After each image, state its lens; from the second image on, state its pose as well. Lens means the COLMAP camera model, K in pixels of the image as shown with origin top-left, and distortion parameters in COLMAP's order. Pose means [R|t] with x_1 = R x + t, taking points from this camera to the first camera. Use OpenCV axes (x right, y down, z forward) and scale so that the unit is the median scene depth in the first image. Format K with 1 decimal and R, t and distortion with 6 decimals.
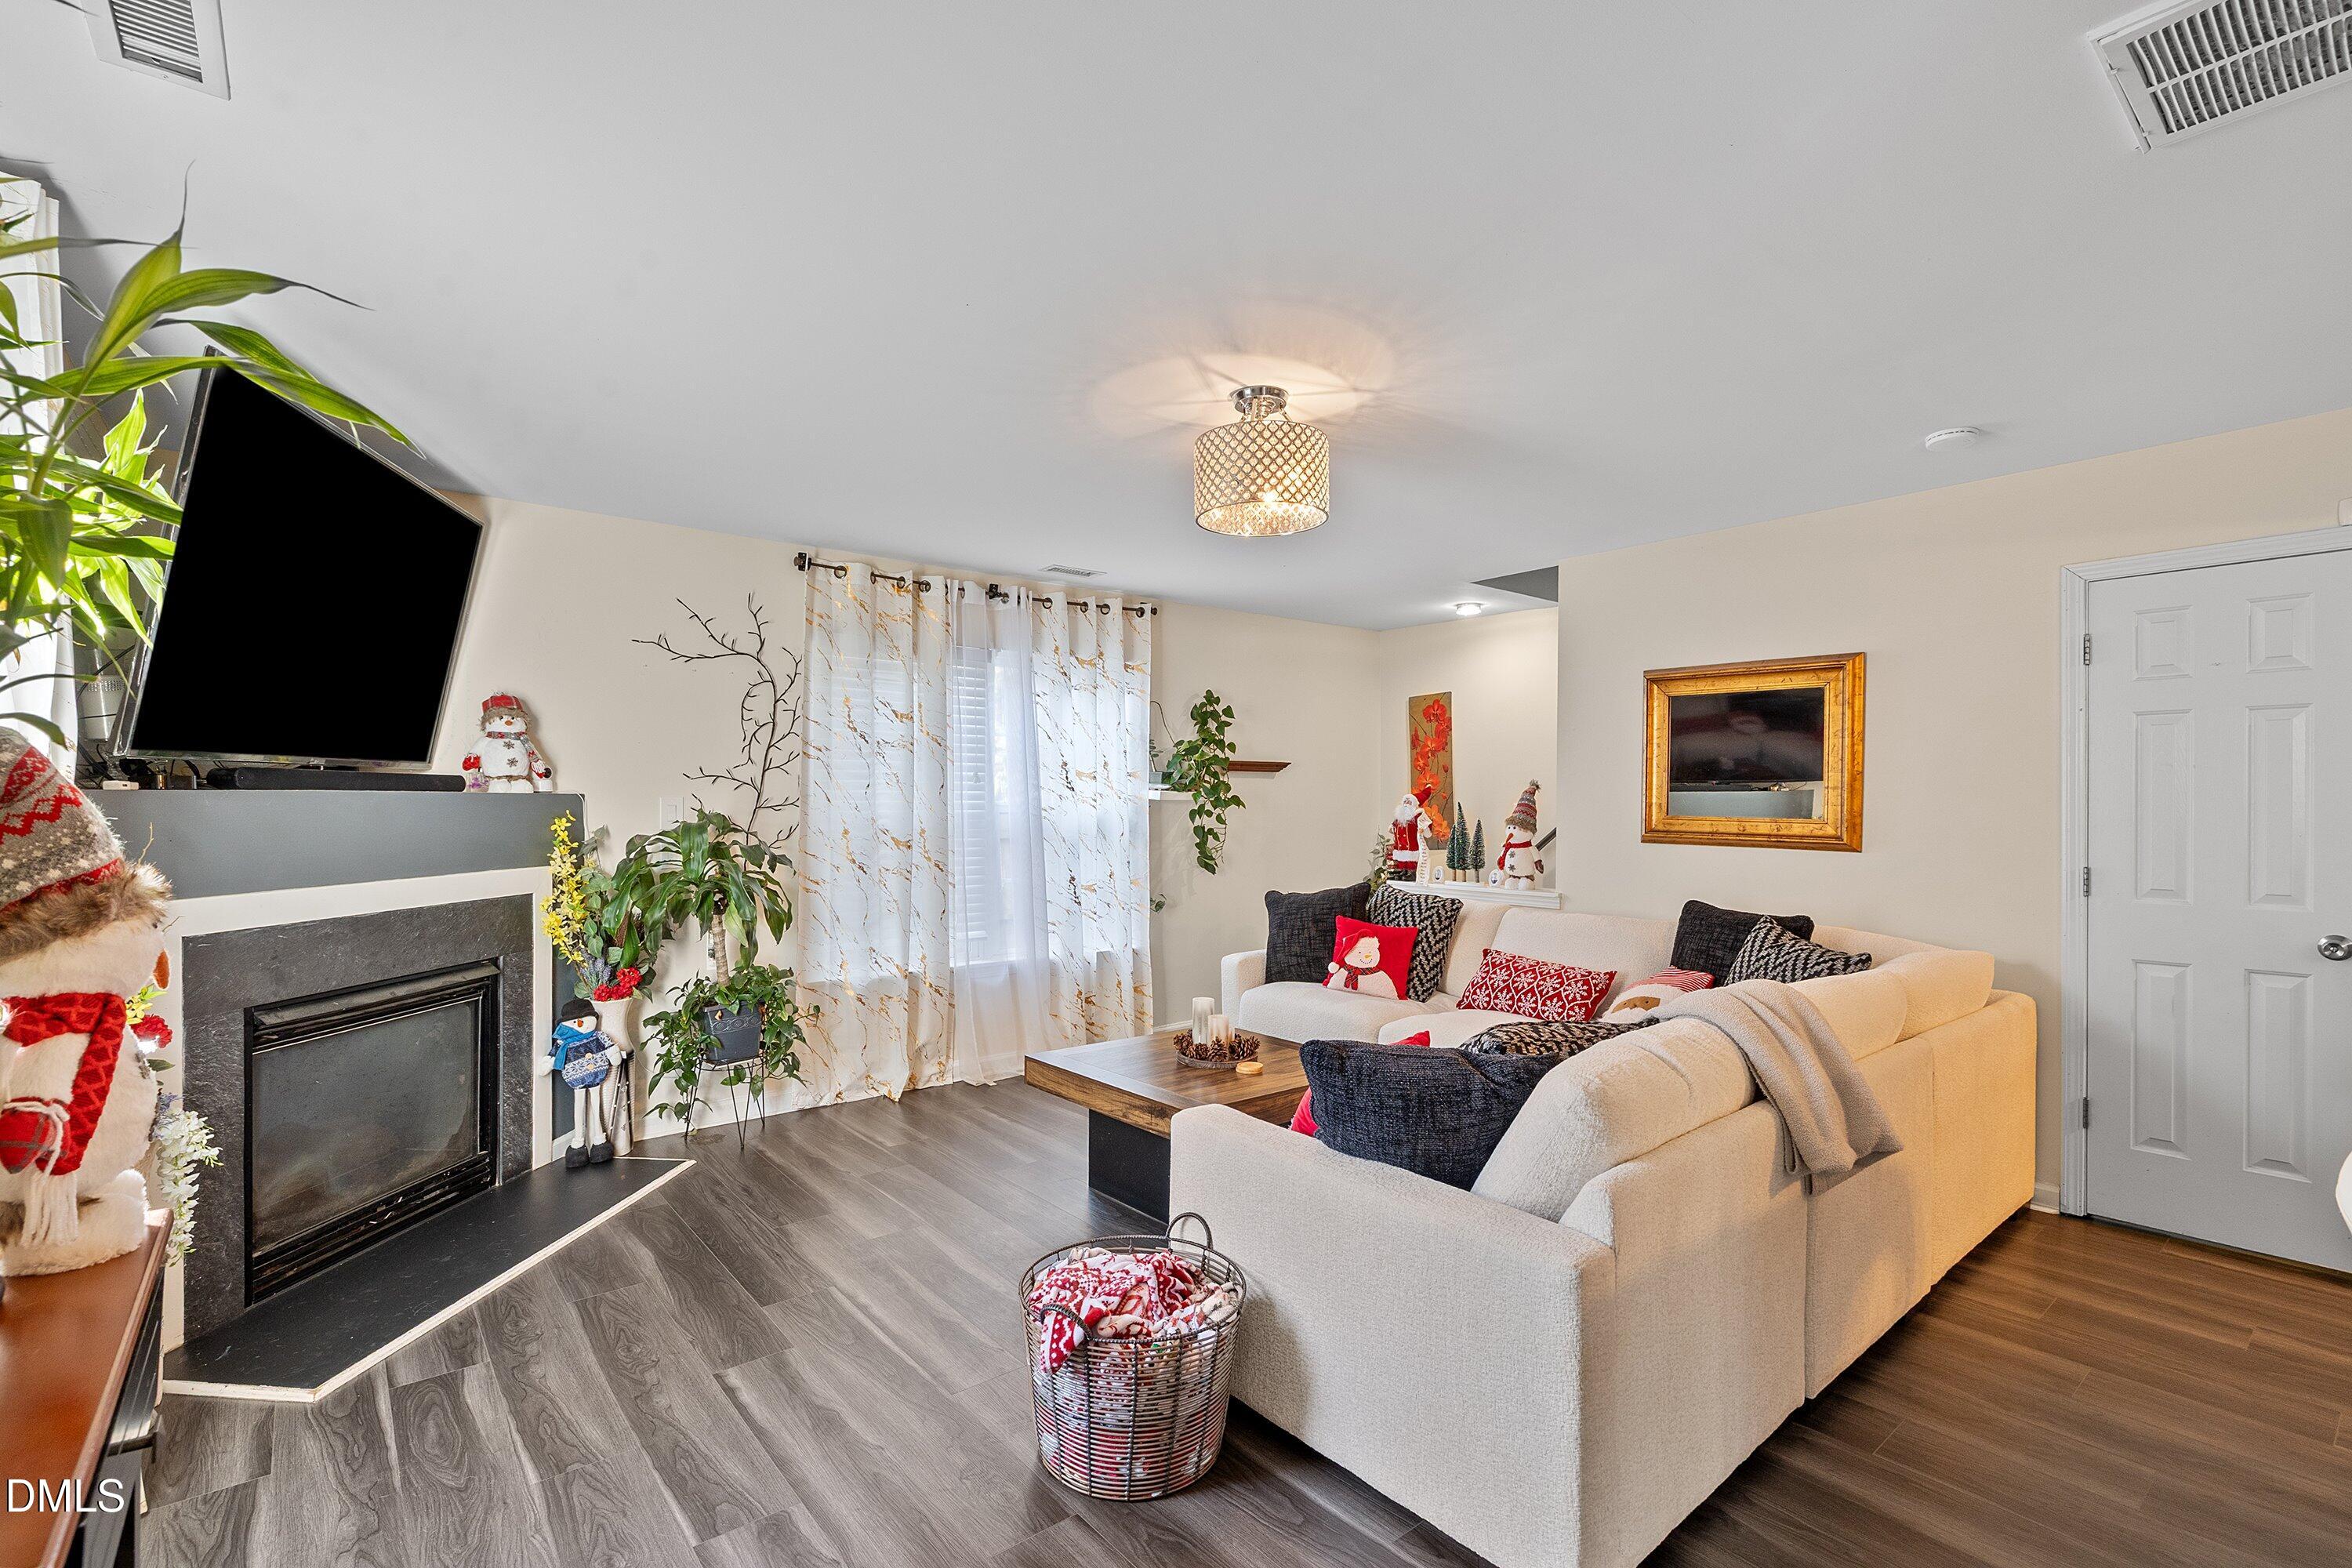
lens RADIAL K [[1055.4, 0, 1173.4], [0, 1055.4, 801.5], [0, 0, 1]] dist [-0.000918, -0.000151]
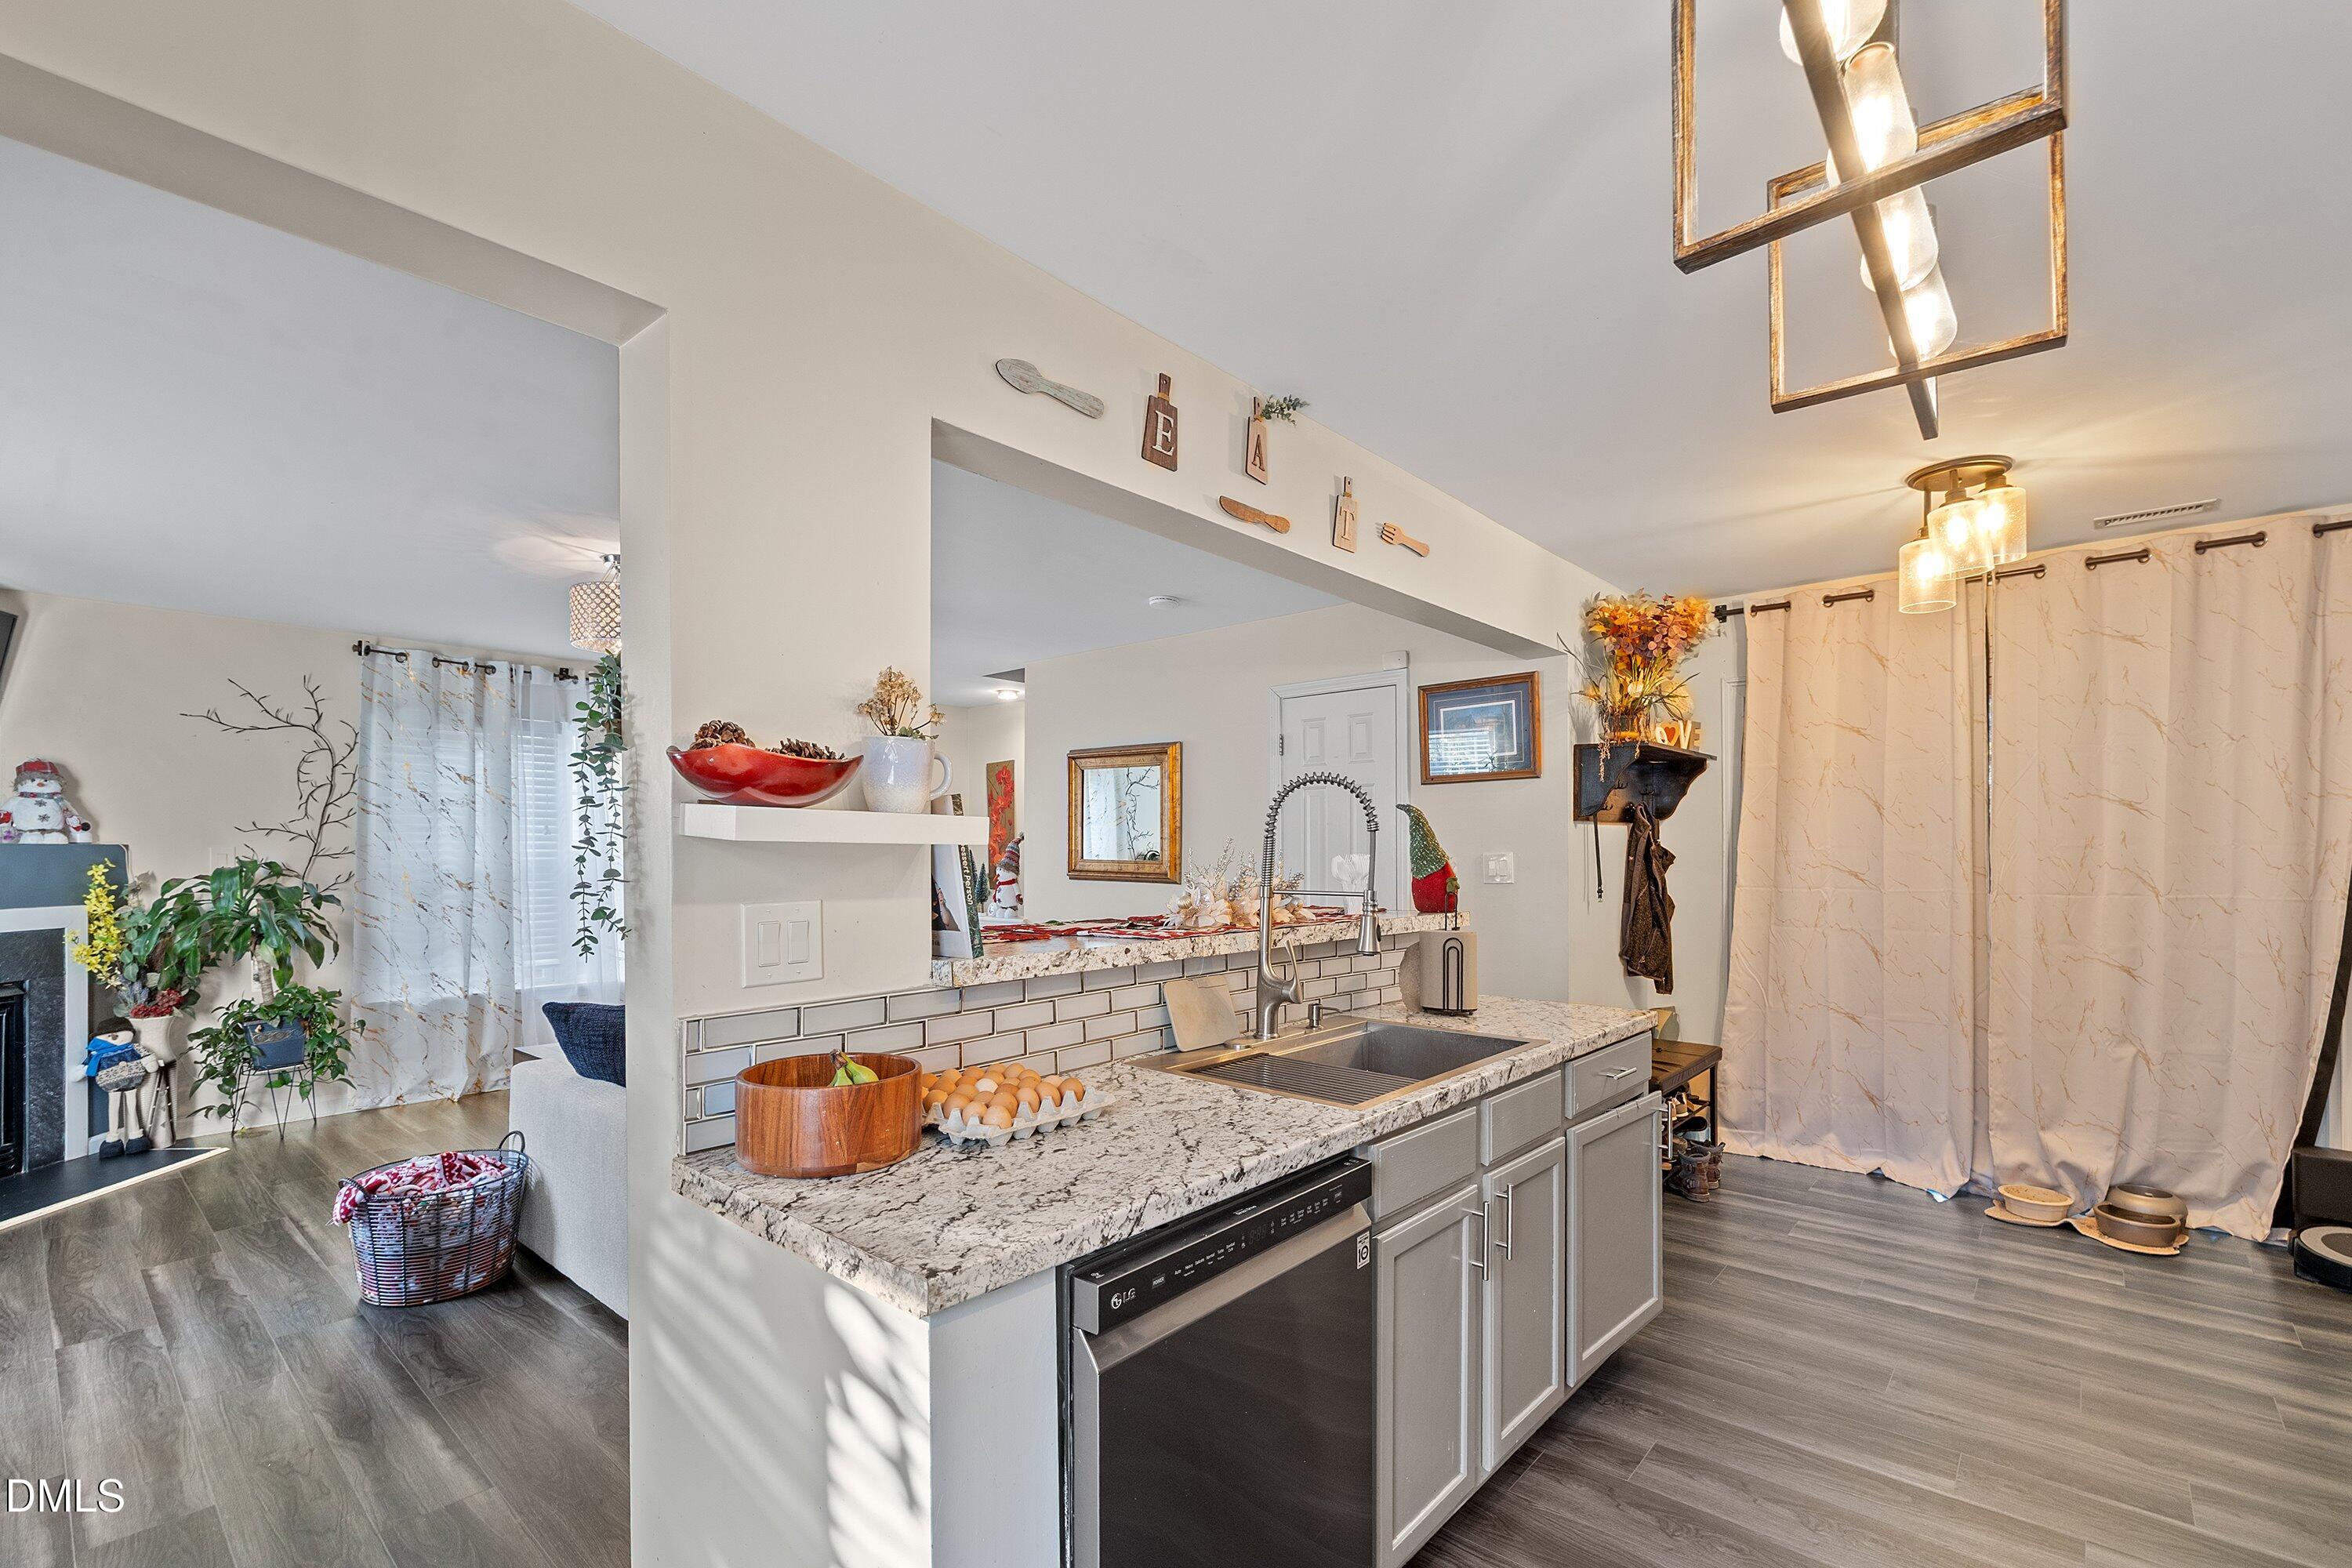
lens RADIAL K [[1029.4, 0, 1187.4], [0, 1029.4, 846.2], [0, 0, 1]] dist [0.001045, 0.000291]
pose [[0.985844, -0.002514, 0.167644, 0.422794], [0.003297, 0.999985, -0.004391, 0.003890], [-0.167630, 0.004882, 0.985838, -0.340279]]
